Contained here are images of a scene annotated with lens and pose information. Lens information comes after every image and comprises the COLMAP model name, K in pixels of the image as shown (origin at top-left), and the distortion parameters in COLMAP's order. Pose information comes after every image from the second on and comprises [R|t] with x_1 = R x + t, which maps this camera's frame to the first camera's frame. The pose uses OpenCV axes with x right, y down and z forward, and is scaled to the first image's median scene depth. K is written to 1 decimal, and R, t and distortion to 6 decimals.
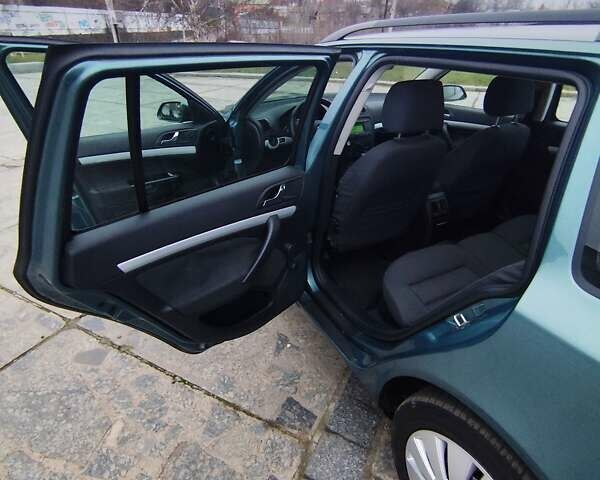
lens RADIAL K [[361.4, 0, 300.0], [0, 361.4, 240.0], [0, 0, 1]] dist [-0.033174, 0.020565]
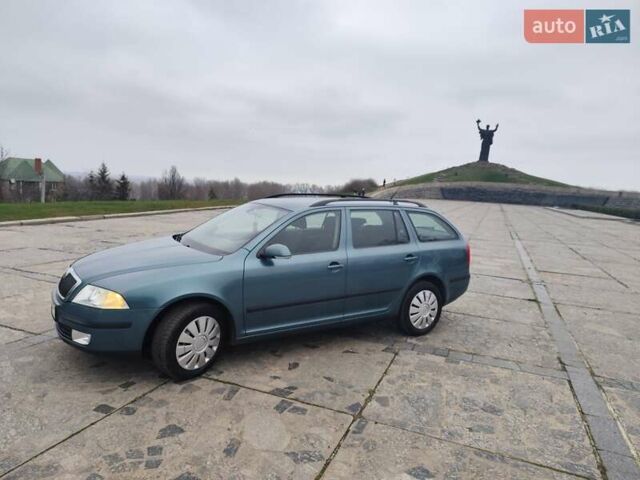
lens RADIAL K [[442.0, 0, 320.0], [0, 442.0, 240.0], [0, 0, 1]] dist [-0.001780, -0.002370]
pose [[-0.090052, -0.134840, 0.986767, -2.277607], [0.456354, 0.875070, 0.161224, -0.672088], [-0.885229, 0.464834, -0.017267, 0.950801]]
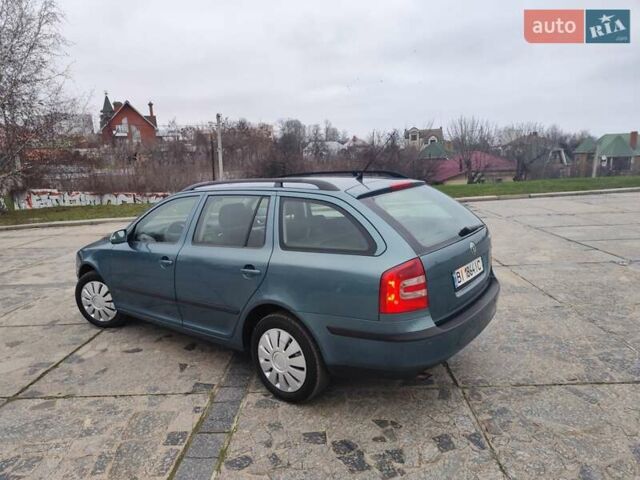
lens RADIAL K [[442.0, 0, 320.0], [0, 442.0, 240.0], [0, 0, 1]] dist [-0.001780, -0.002370]
pose [[0.907068, -0.127078, 0.401346, -0.219376], [0.260593, 0.918237, -0.298215, 0.526498], [-0.330634, 0.375089, 0.866019, -1.069372]]
